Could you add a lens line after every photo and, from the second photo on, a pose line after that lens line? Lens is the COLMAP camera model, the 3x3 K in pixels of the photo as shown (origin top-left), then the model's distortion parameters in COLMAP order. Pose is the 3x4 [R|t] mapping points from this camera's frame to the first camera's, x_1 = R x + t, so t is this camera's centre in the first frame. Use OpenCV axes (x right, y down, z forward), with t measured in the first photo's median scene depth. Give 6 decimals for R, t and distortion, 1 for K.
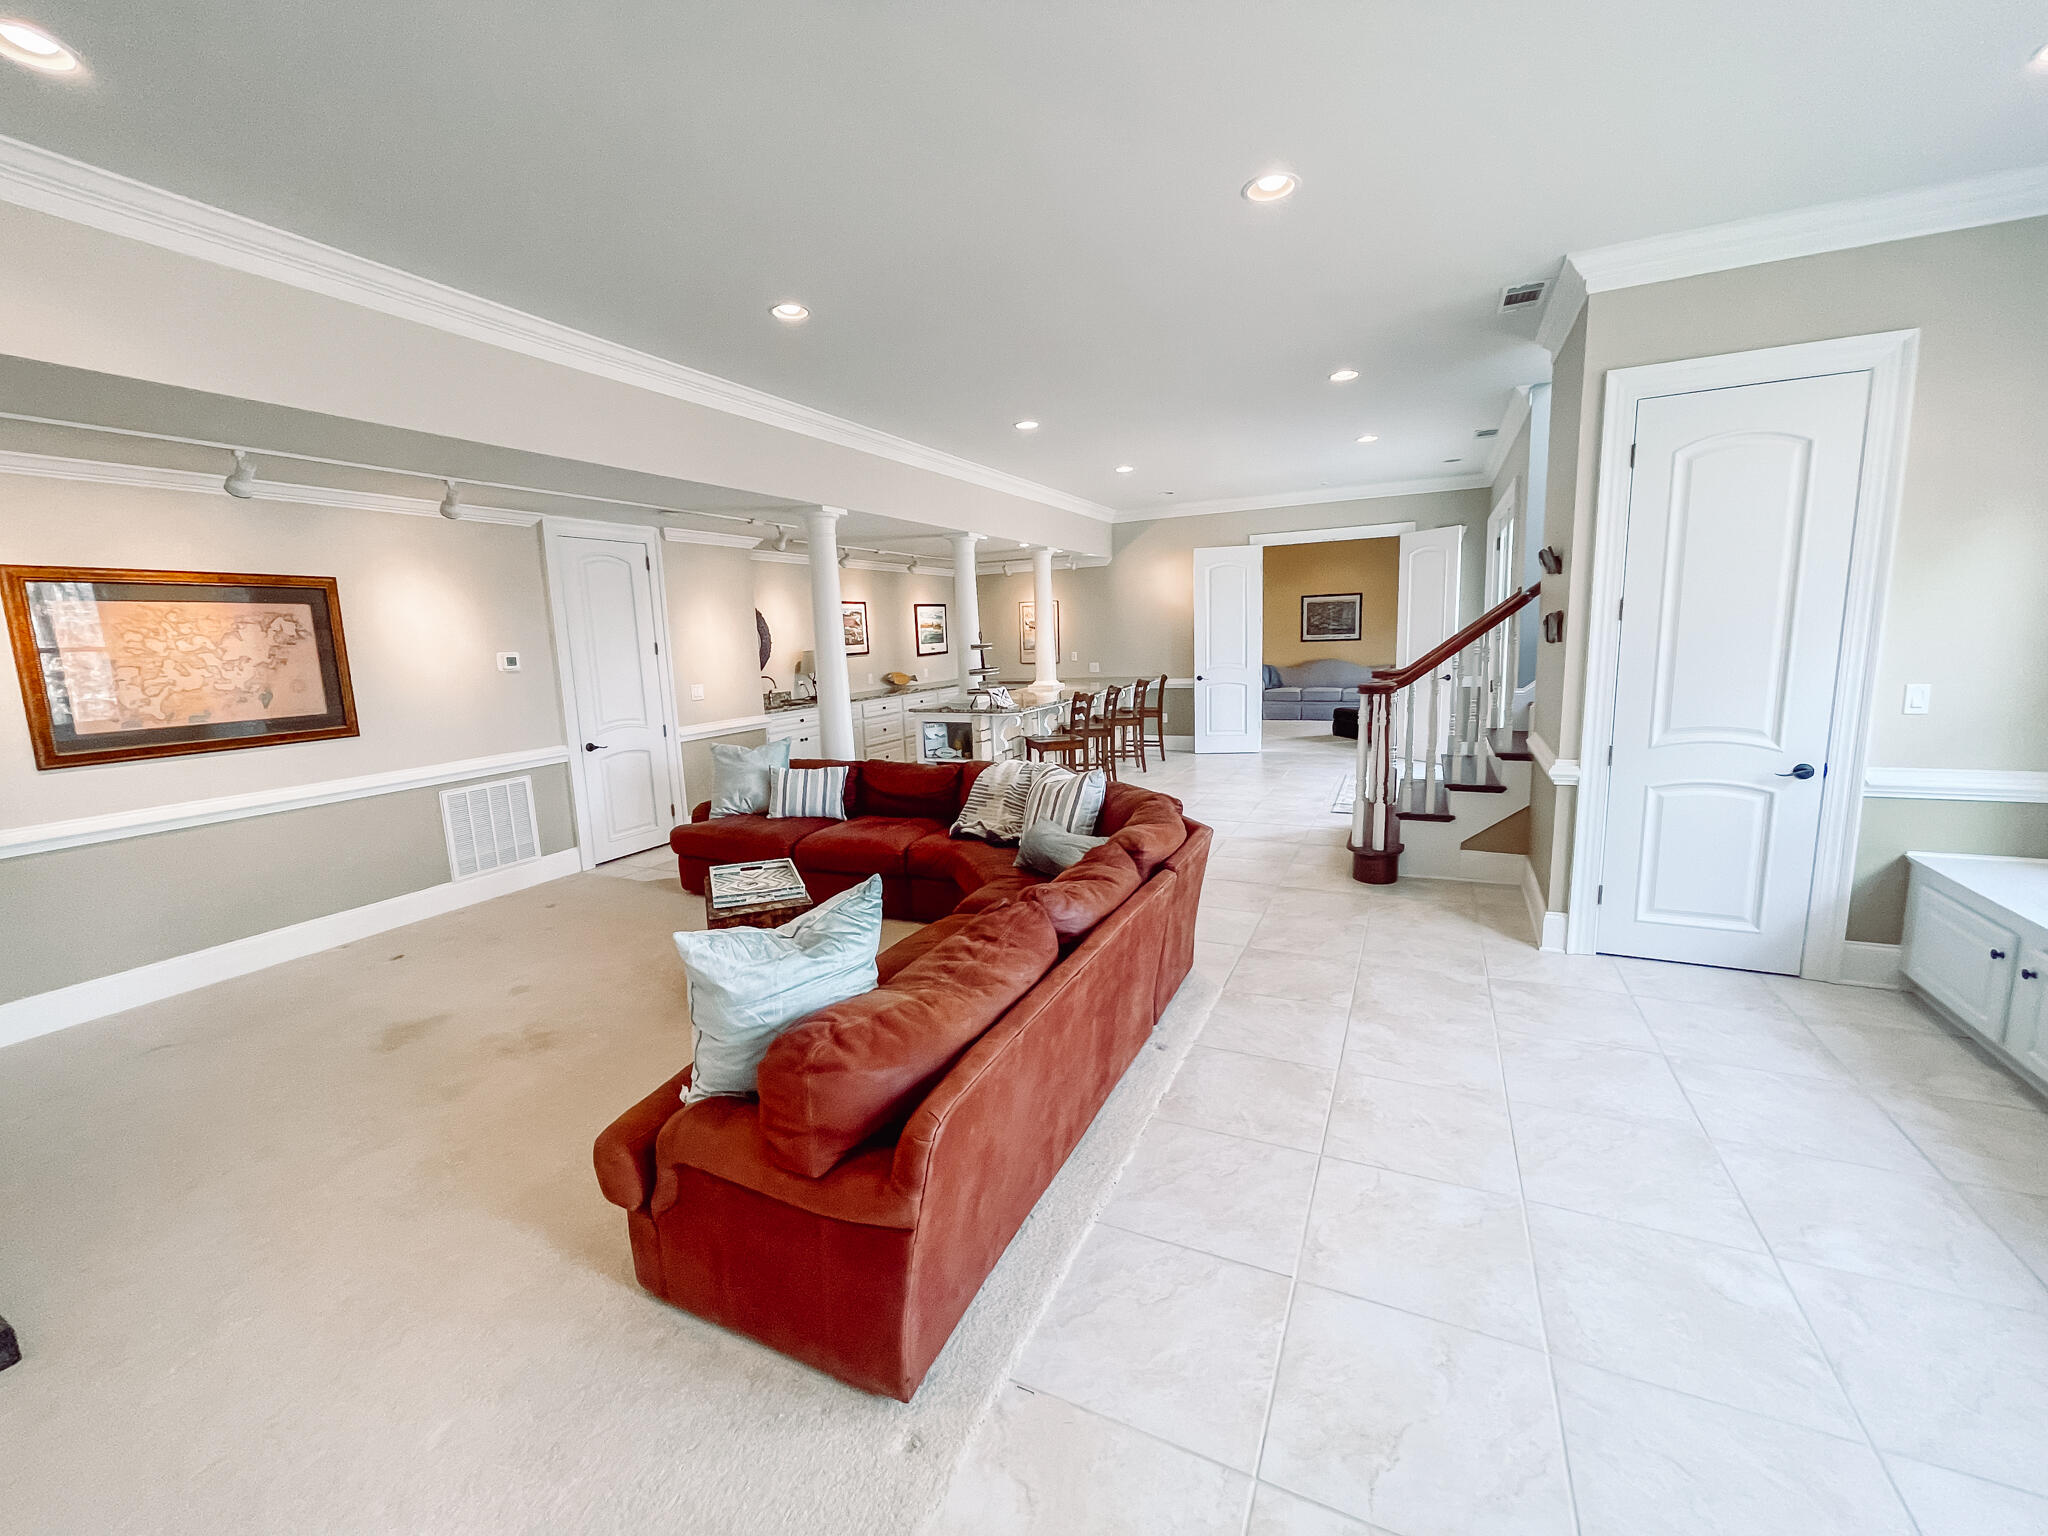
lens RADIAL K [[828.5, 0, 1024.2], [0, 828.5, 759.5], [0, 0, 1]] dist [-0.001963, -0.002311]
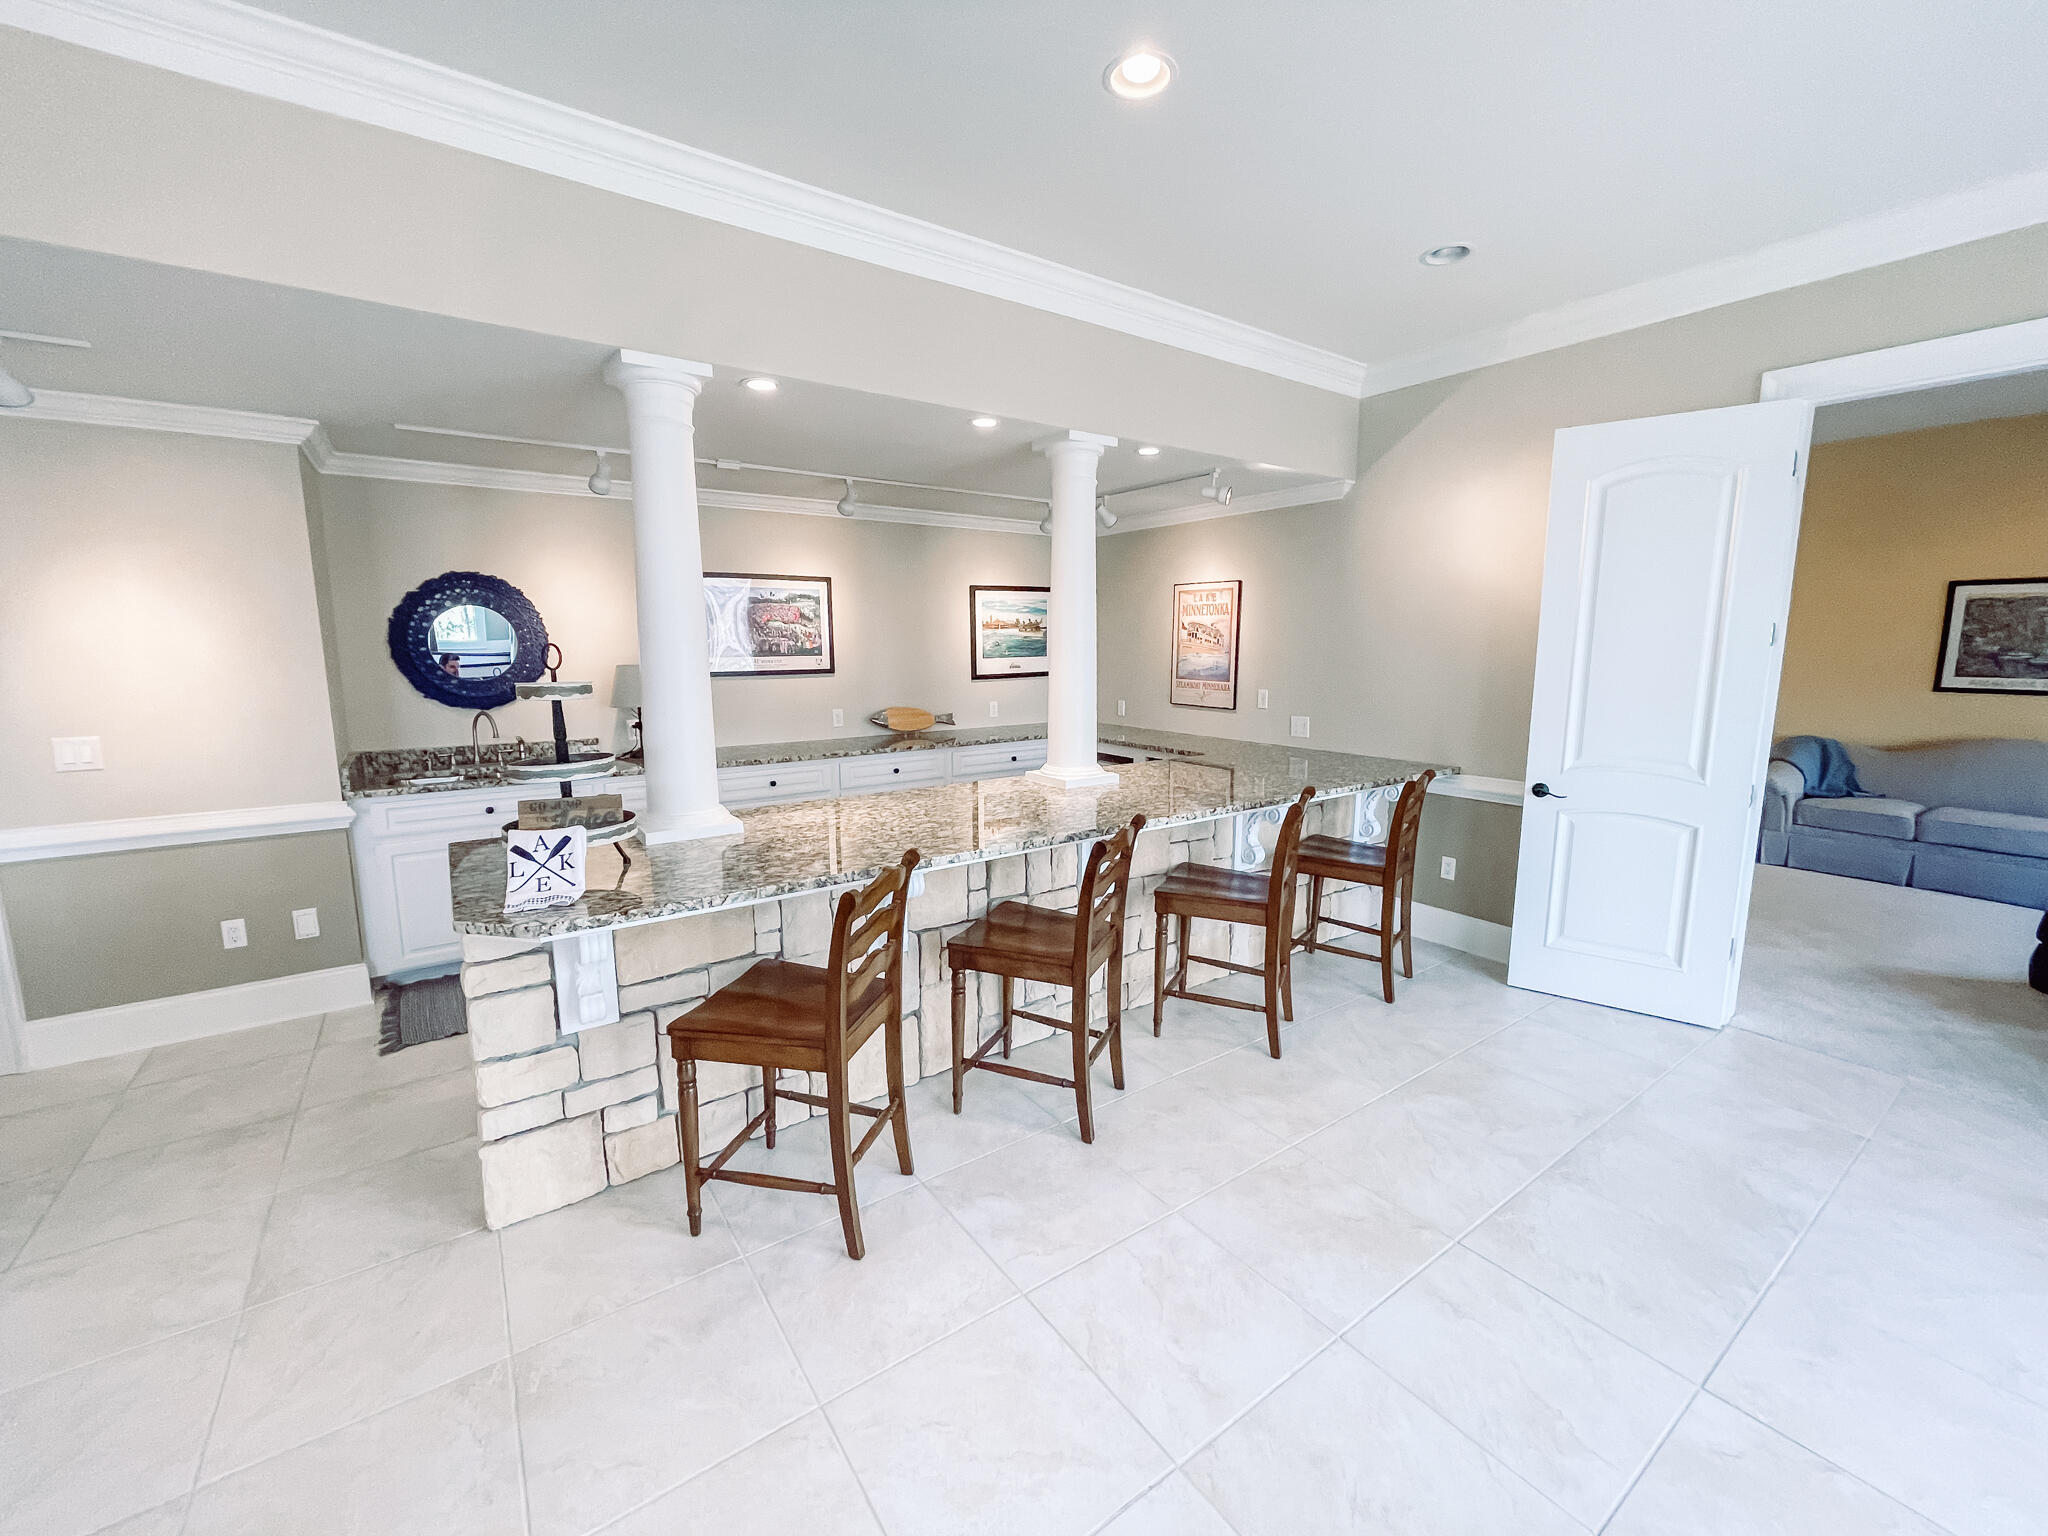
lens RADIAL K [[813.5, 0, 1027.3], [0, 813.5, 772.2], [0, 0, 1]] dist [-0.009842, -0.002309]
pose [[0.864476, 0.114395, -0.489484, 0.185064], [-0.105242, 0.993369, 0.046289, -0.094150], [0.491533, 0.011498, 0.870783, 0.555660]]
